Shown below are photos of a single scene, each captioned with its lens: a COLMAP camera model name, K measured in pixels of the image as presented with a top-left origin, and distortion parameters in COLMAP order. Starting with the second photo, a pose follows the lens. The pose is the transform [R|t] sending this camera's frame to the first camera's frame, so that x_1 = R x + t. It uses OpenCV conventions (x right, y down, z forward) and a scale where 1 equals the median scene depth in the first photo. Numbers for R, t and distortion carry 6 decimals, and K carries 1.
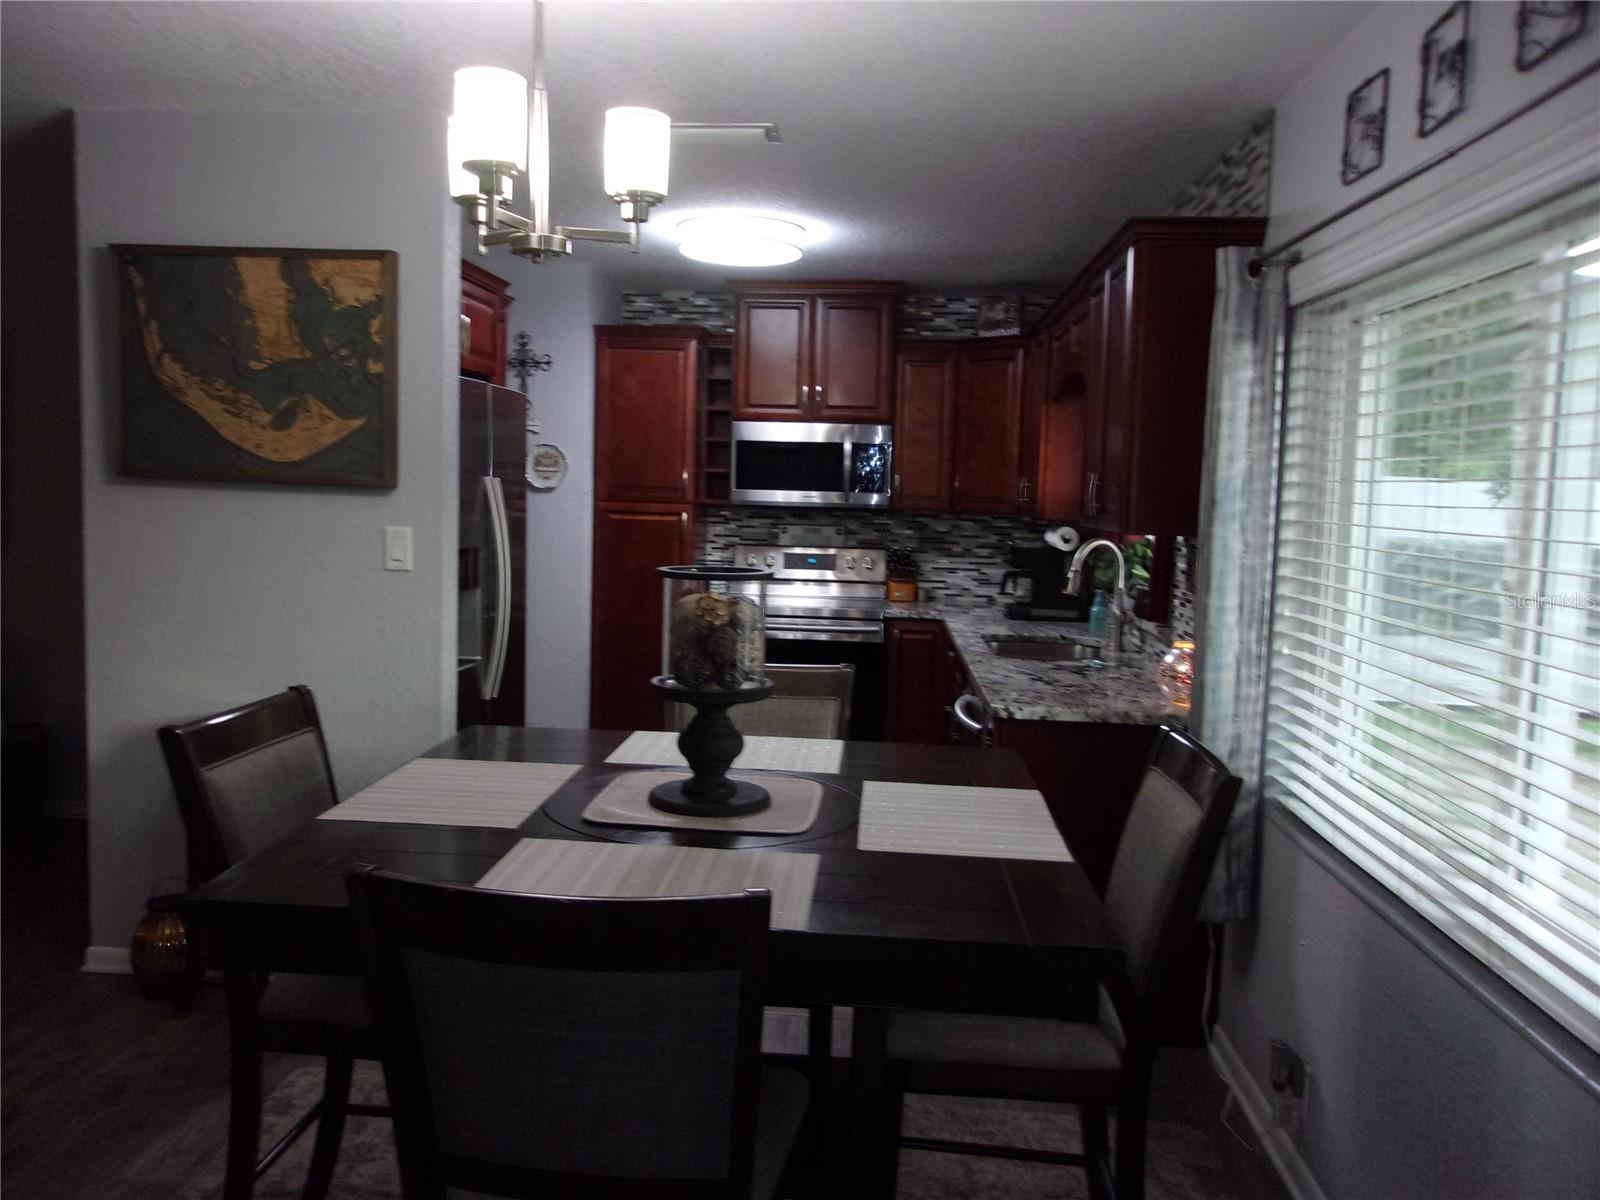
lens RADIAL K [[1274.2, 0, 799.7], [0, 1274.2, 607.2], [0, 0, 1]] dist [-0.009584, 0.045126]
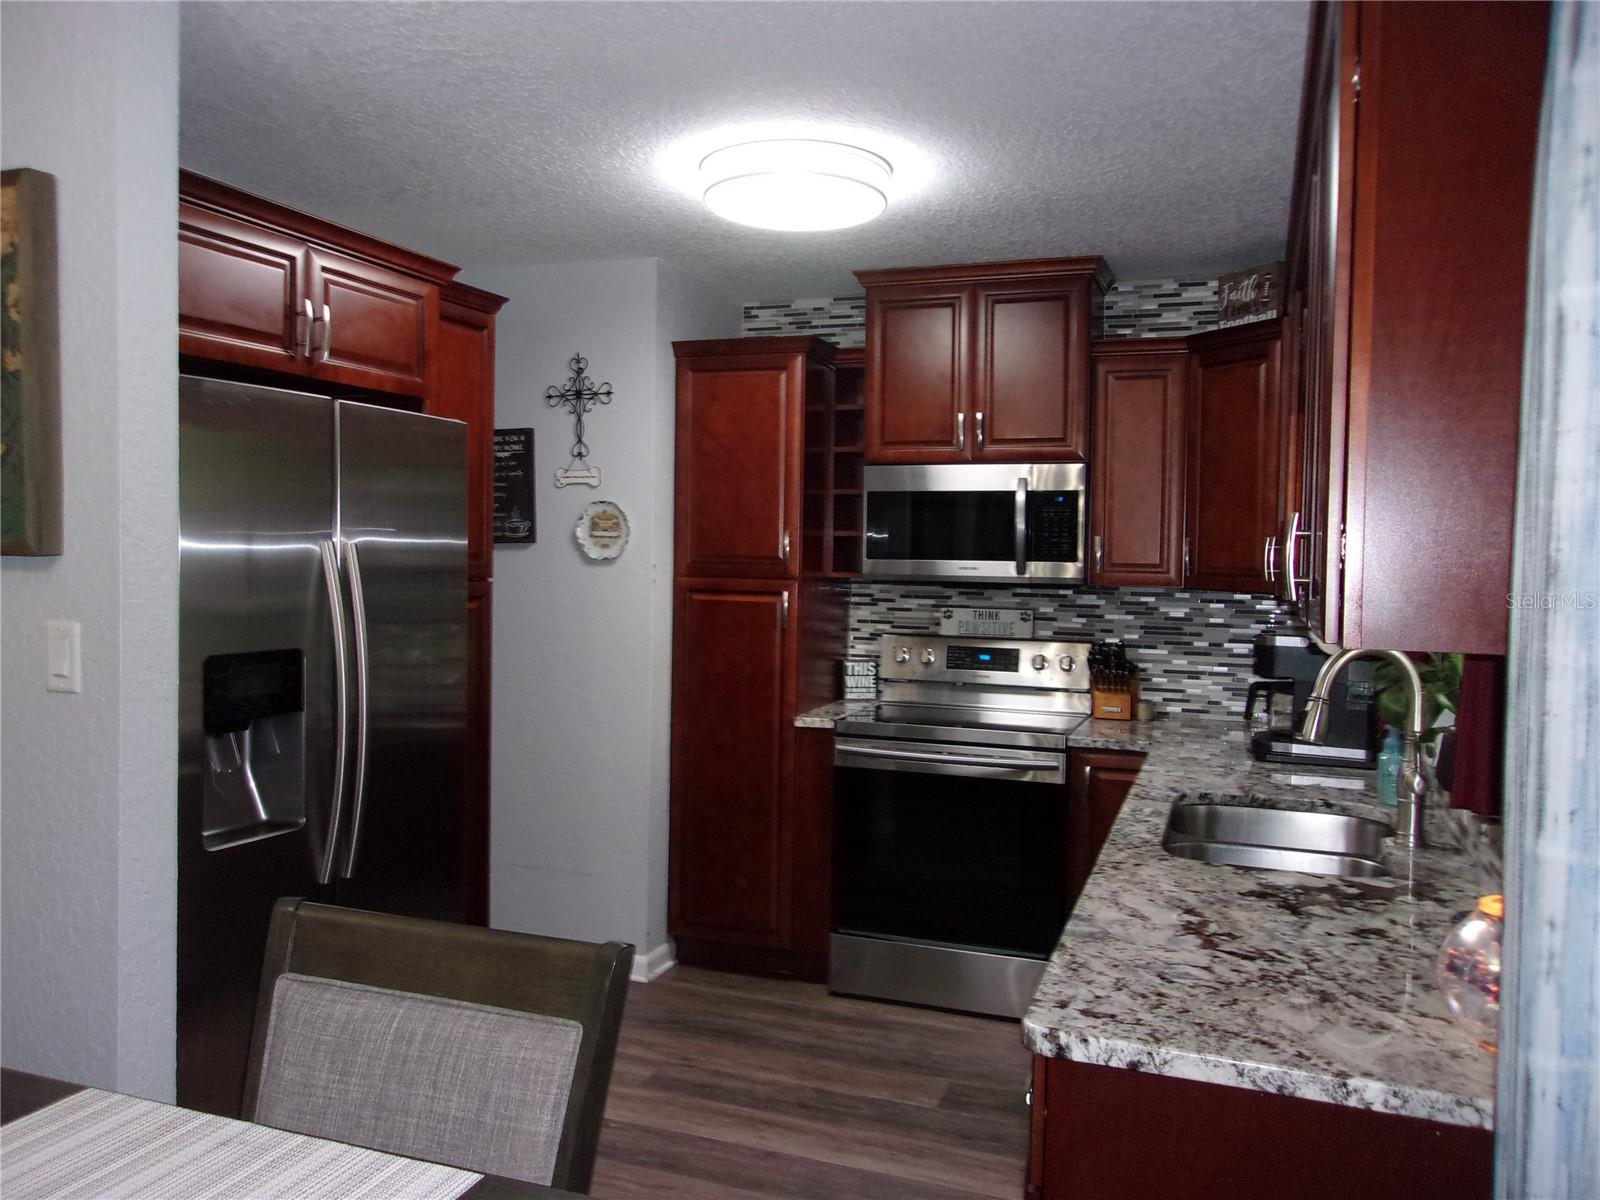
lens RADIAL K [[1274.2, 0, 792.4], [0, 1274.2, 588.1], [0, 0, 1]] dist [-0.009584, 0.045126]
pose [[0.959405, -0.001193, -0.282028, 0.114137], [-0.019156, 0.997406, -0.069384, -0.025392], [0.281379, 0.071970, 0.956894, 0.301961]]
